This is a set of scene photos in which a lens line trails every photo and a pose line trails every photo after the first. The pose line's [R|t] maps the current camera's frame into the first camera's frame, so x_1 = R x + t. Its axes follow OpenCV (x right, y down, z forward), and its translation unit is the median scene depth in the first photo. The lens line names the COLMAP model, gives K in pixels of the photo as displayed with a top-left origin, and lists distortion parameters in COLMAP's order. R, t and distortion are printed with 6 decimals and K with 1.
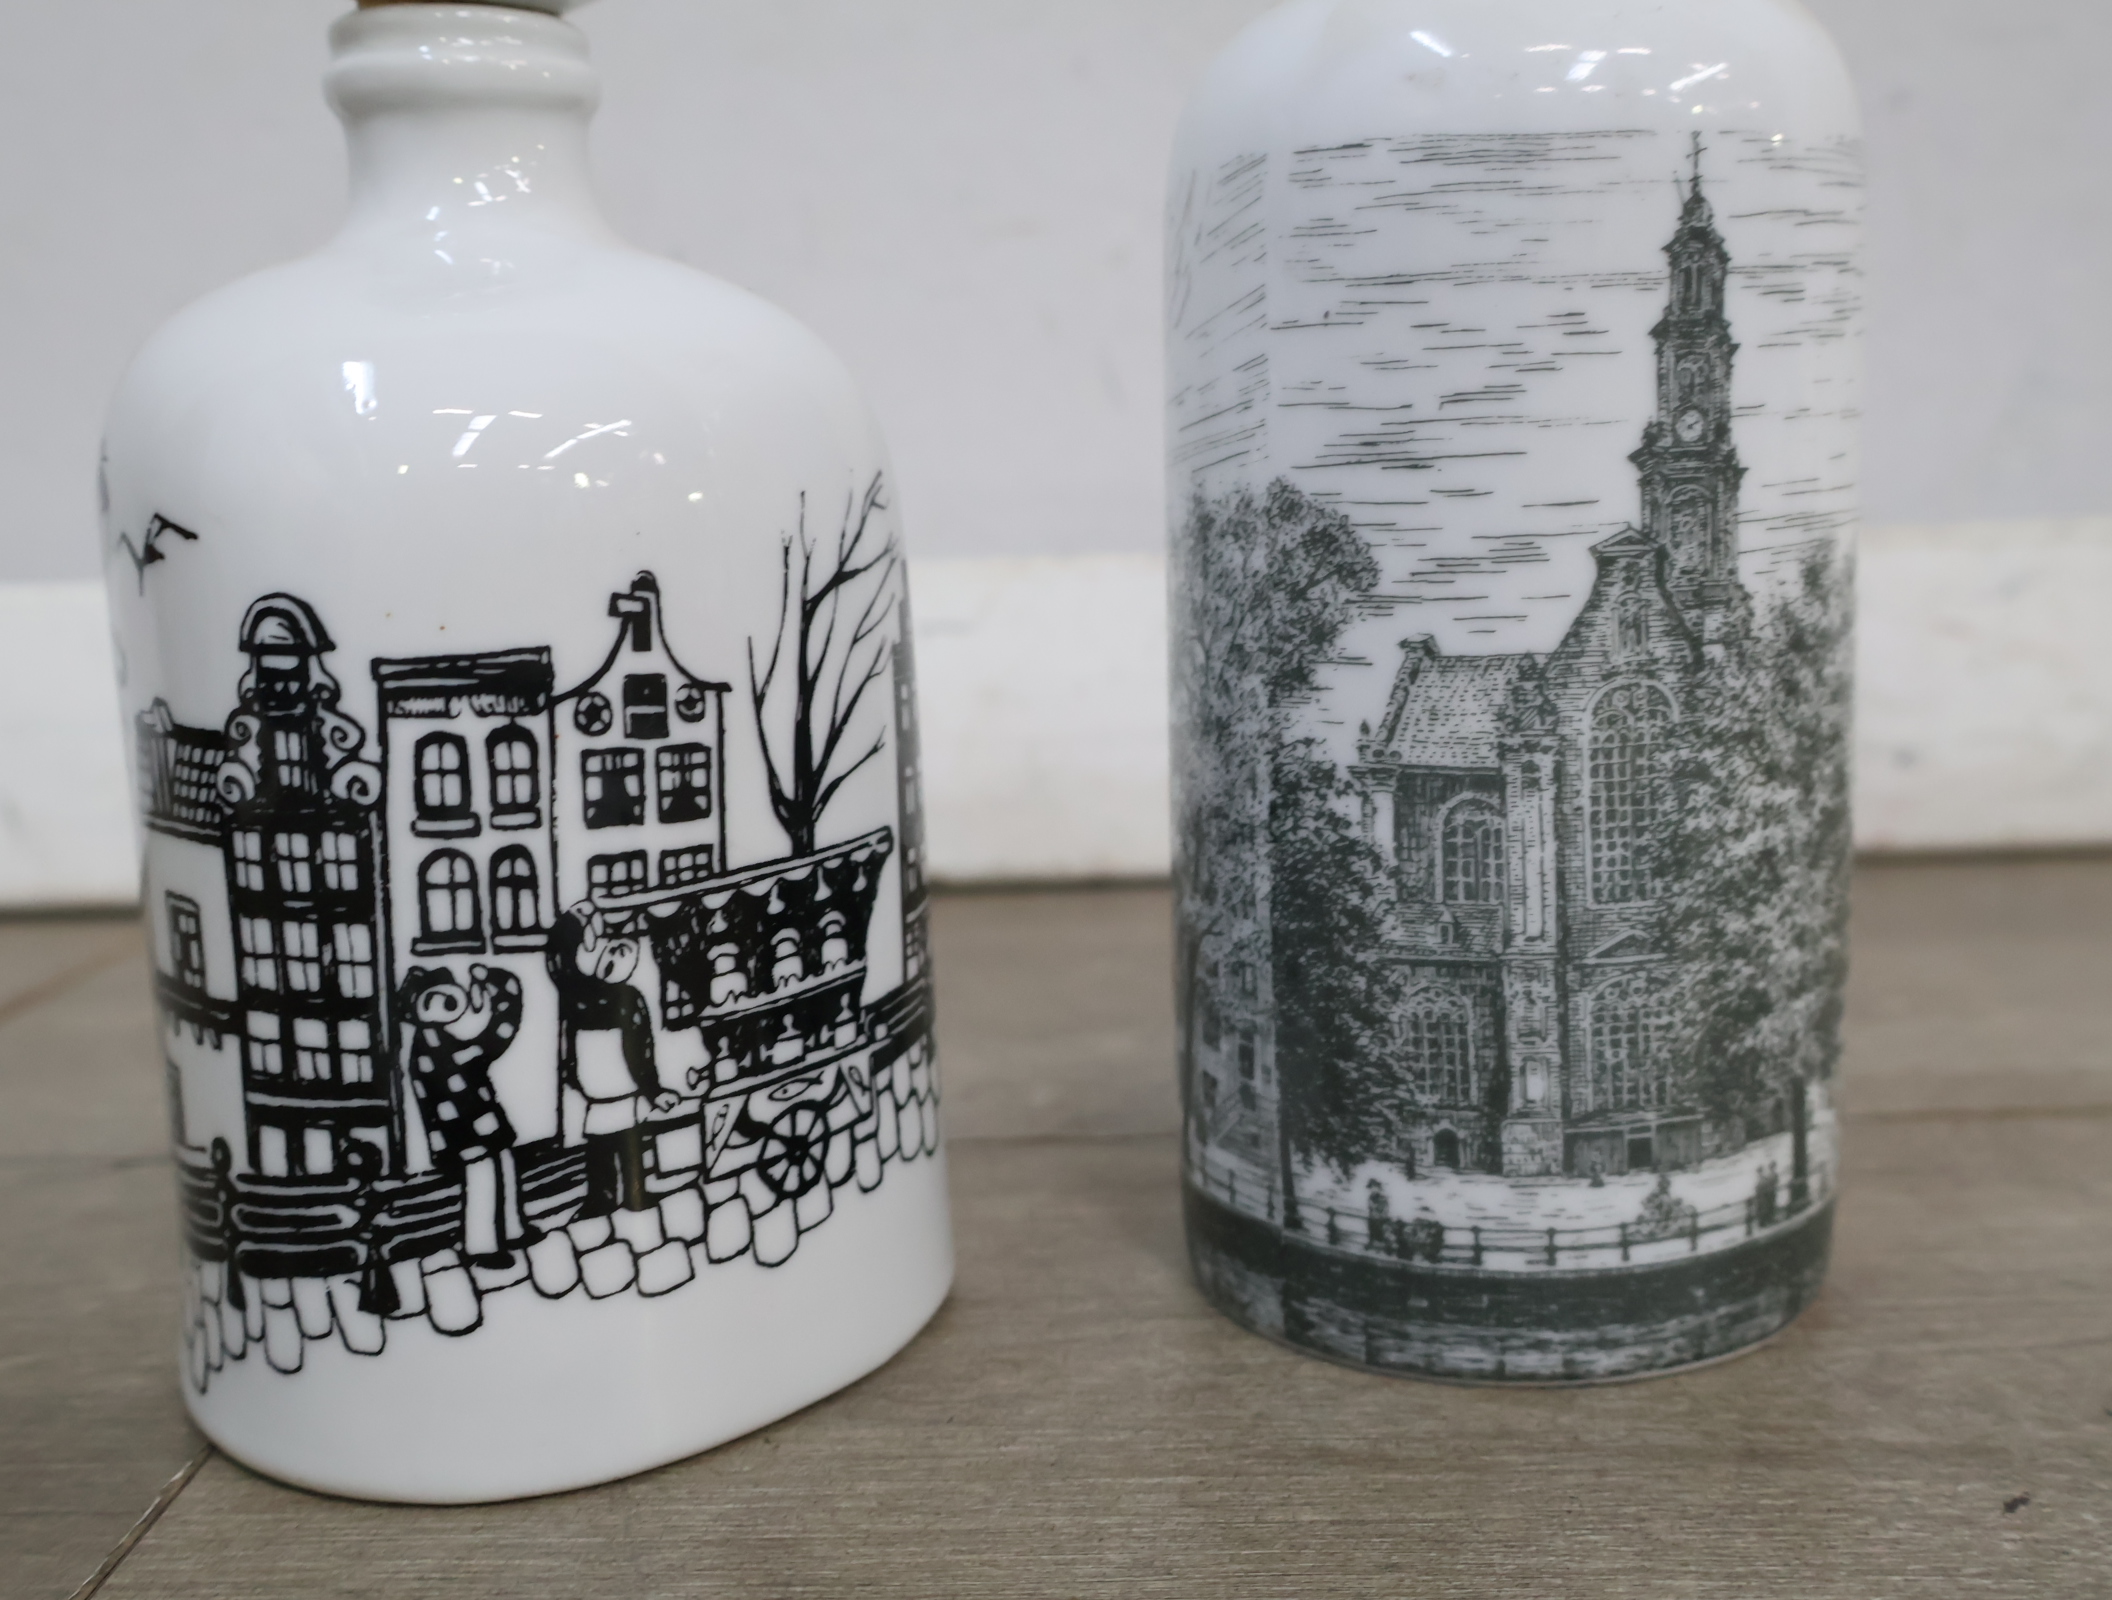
lens RADIAL K [[2239.5, 0, 1060.1], [0, 2239.5, 798.2], [0, 0, 1]] dist [0.019883, 0.000000]
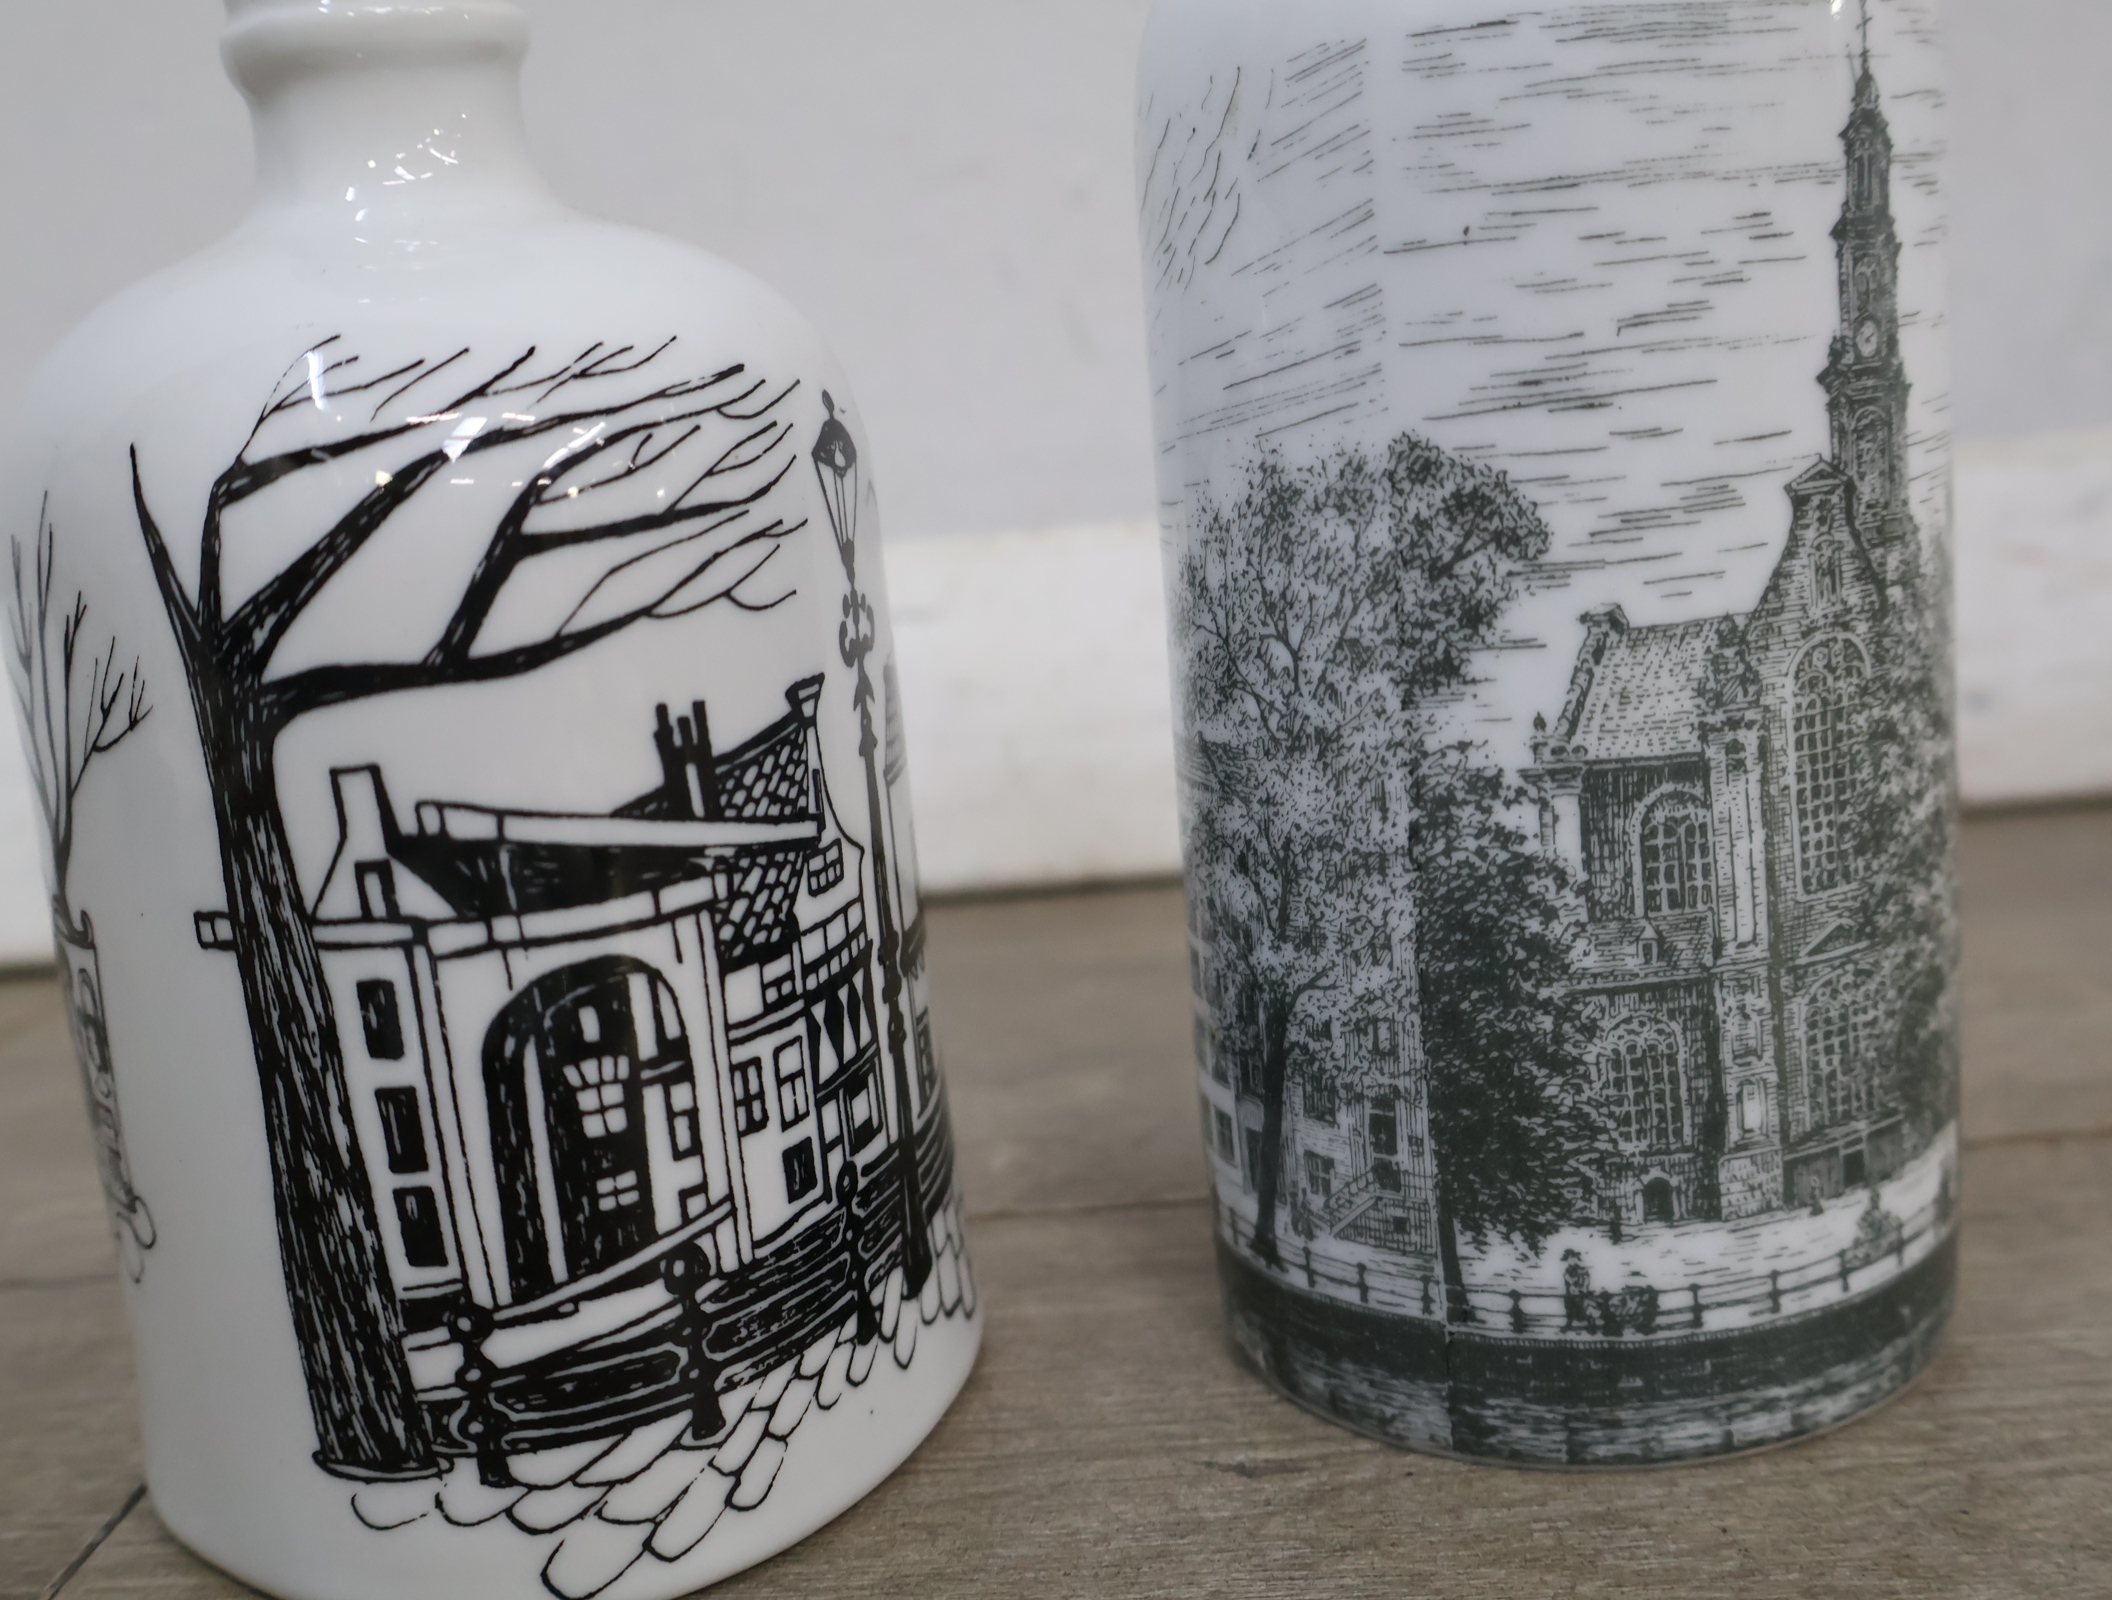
lens RADIAL K [[2239.5, 0, 1057.1], [0, 2239.5, 796.2], [0, 0, 1]] dist [0.019883, 0.000000]
pose [[0.946313, -0.116329, 0.301596, -0.289469], [0.116491, 0.993037, 0.017514, -0.039350], [-0.301533, 0.018560, 0.953275, 0.252762]]
